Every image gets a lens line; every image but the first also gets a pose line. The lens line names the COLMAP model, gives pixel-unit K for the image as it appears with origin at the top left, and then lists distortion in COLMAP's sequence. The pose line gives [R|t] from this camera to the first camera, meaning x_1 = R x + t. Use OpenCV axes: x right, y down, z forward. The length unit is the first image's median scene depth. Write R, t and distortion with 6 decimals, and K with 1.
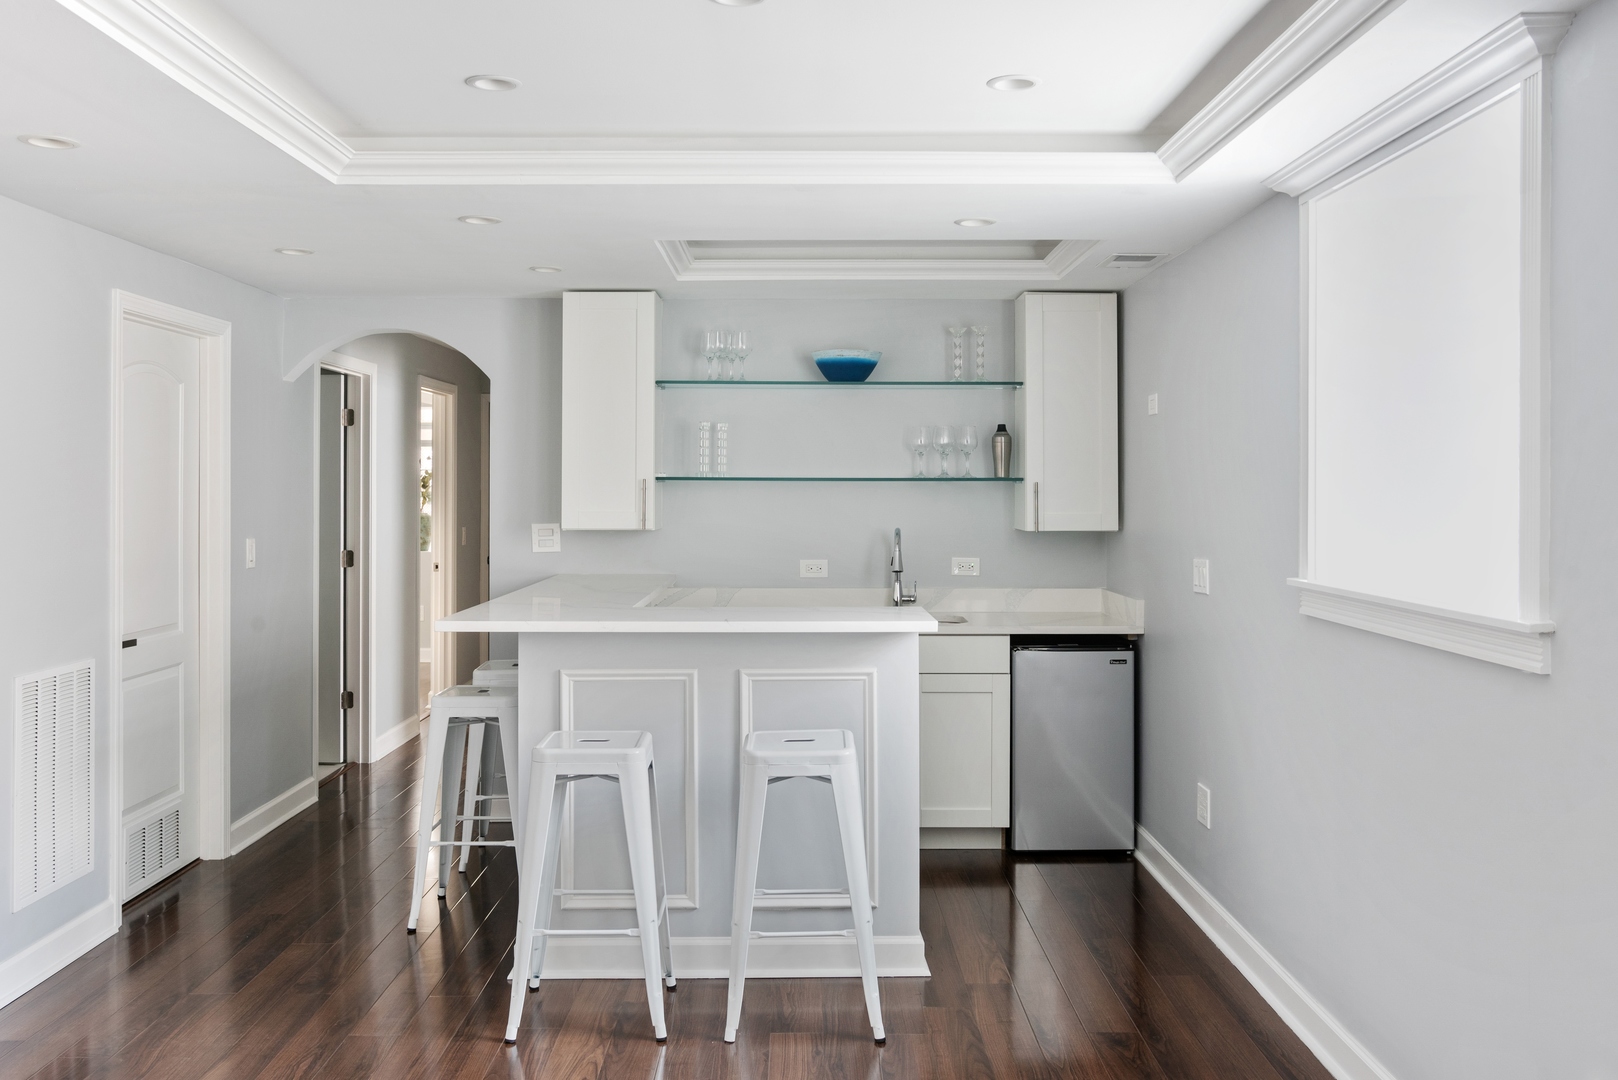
lens RADIAL K [[1429.6, 0, 811.1], [0, 1429.6, 478.1], [0, 0, 1]] dist [-0.002396, -0.014401]
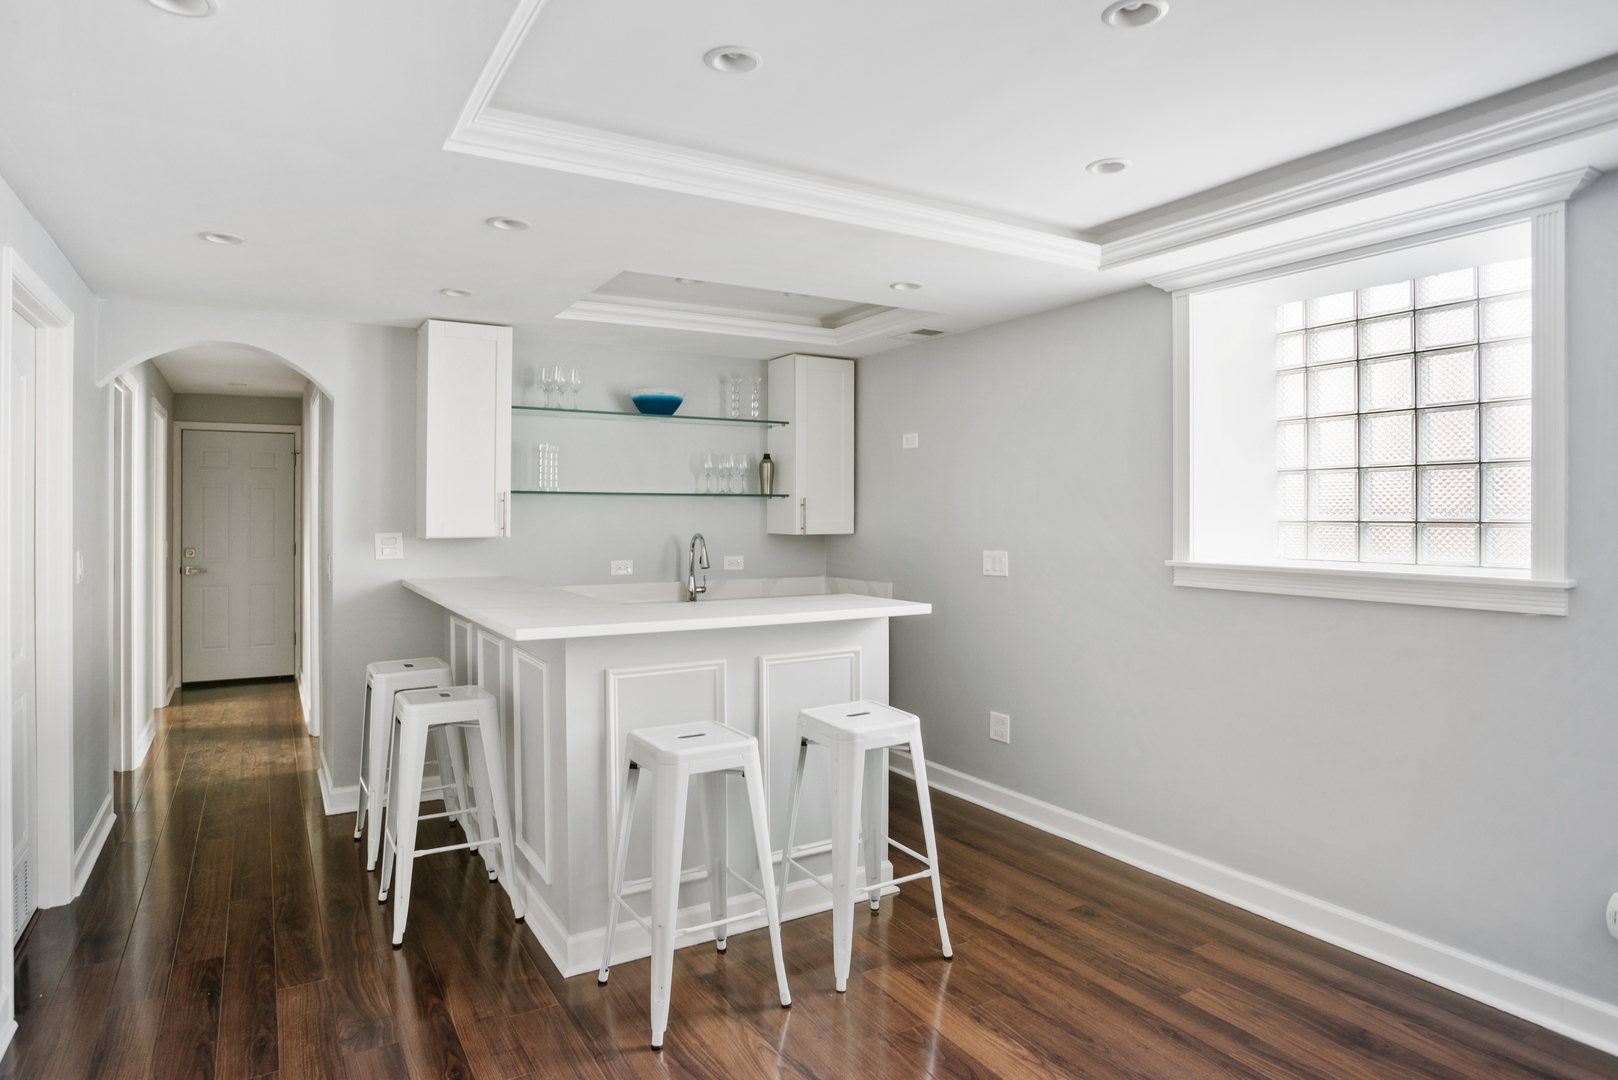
lens RADIAL K [[926.1, 0, 780.8], [0, 926.1, 509.5], [0, 0, 1]] dist [-0.041964, 0.010317]
pose [[0.865319, 0.000736, 0.501221, -0.289667], [-0.002990, 0.999989, 0.003694, 0.010926], [-0.501213, -0.004695, 0.865311, 0.259545]]
